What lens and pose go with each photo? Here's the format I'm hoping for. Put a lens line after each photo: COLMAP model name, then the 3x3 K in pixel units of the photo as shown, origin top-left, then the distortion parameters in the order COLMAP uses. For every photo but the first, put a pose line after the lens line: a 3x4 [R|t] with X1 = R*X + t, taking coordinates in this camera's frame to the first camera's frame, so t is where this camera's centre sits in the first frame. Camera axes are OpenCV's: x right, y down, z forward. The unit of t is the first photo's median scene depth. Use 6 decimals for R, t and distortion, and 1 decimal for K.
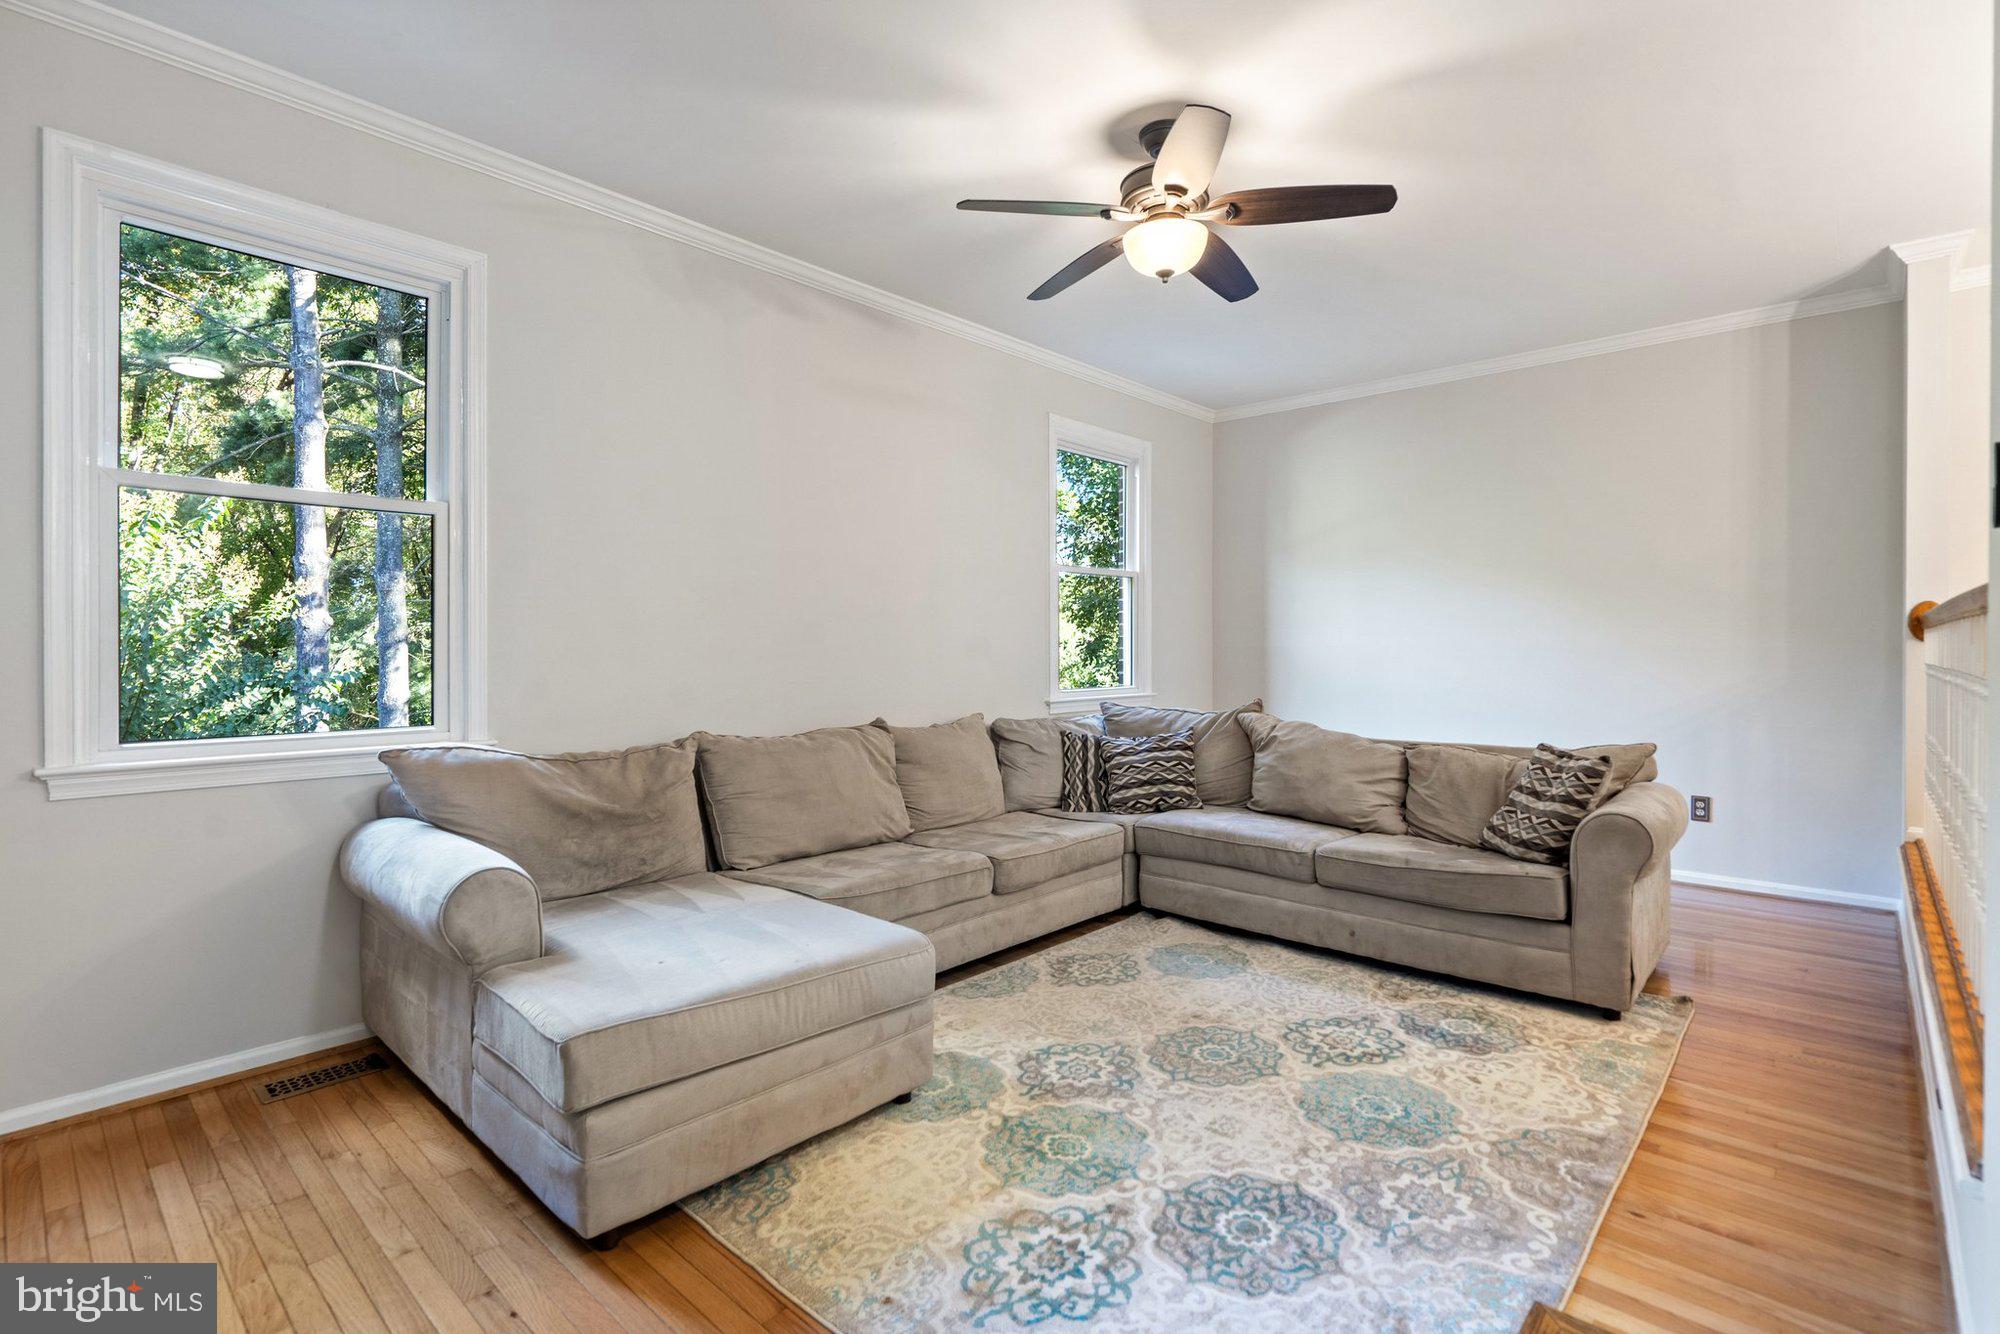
lens RADIAL K [[935.7, 0, 987.9], [0, 935.7, 642.4], [0, 0, 1]] dist [-0.001492, 0.001002]
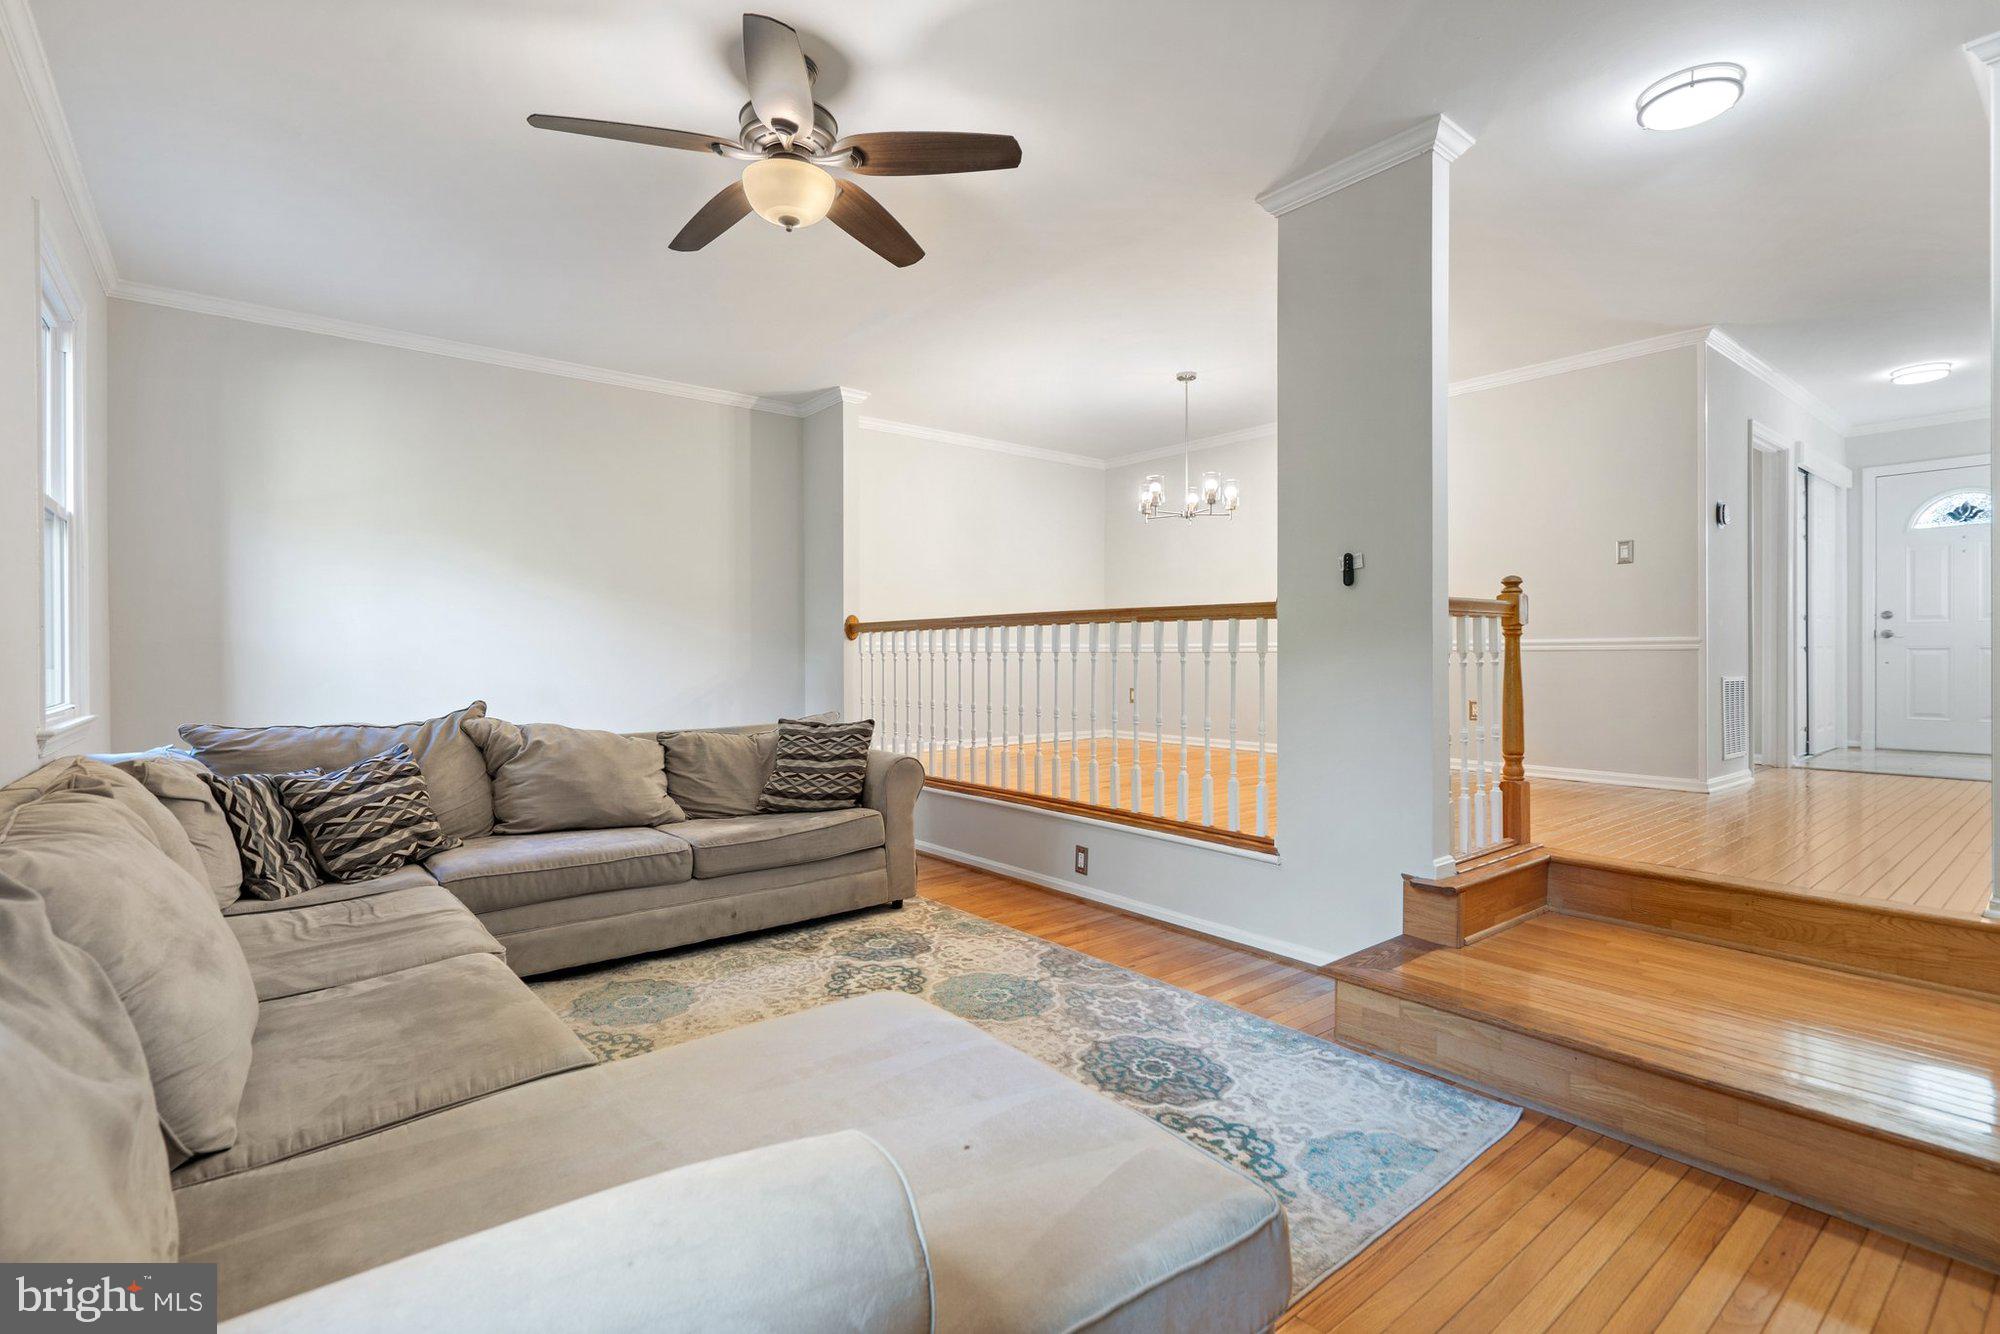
lens RADIAL K [[935.7, 0, 987.9], [0, 935.7, 642.4], [0, 0, 1]] dist [-0.001492, 0.001002]
pose [[0.146361, 0.011921, 0.989159, -0.683576], [-0.000926, 0.999929, -0.011913, 0.027746], [-0.989231, 0.000827, 0.146362, 0.665850]]
